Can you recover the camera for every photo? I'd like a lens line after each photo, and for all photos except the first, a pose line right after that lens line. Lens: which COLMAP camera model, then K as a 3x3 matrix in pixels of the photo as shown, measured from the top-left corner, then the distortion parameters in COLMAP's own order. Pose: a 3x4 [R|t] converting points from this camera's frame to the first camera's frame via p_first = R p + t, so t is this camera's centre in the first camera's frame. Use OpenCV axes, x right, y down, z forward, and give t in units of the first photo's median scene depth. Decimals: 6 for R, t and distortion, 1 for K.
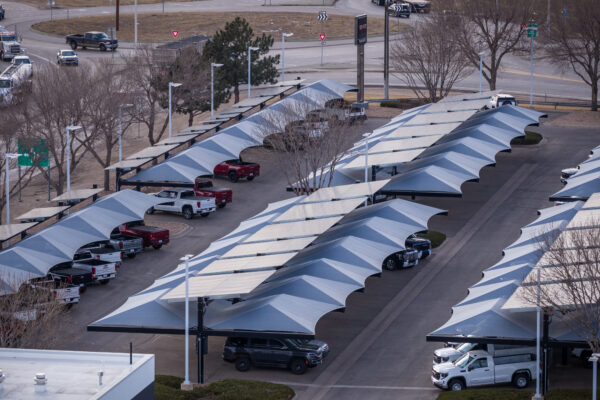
lens RADIAL K [[2887.3, 0, 300.0], [0, 2887.3, 200.0], [0, 0, 1]] dist [0.470559, 3.327759]
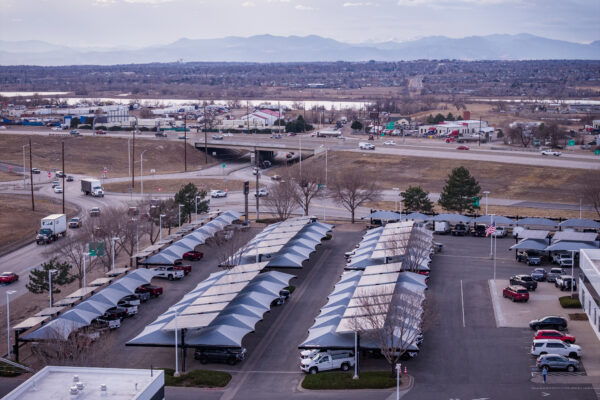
lens RADIAL K [[1213.4, 0, 300.0], [0, 1213.4, 200.0], [0, 0, 1]] dist [-0.310089, 1.994614]
pose [[0.996965, -0.012317, 0.076869, -0.013301], [0.015757, 0.998894, -0.044308, -0.012521], [-0.076239, 0.045385, 0.996056, 0.136171]]
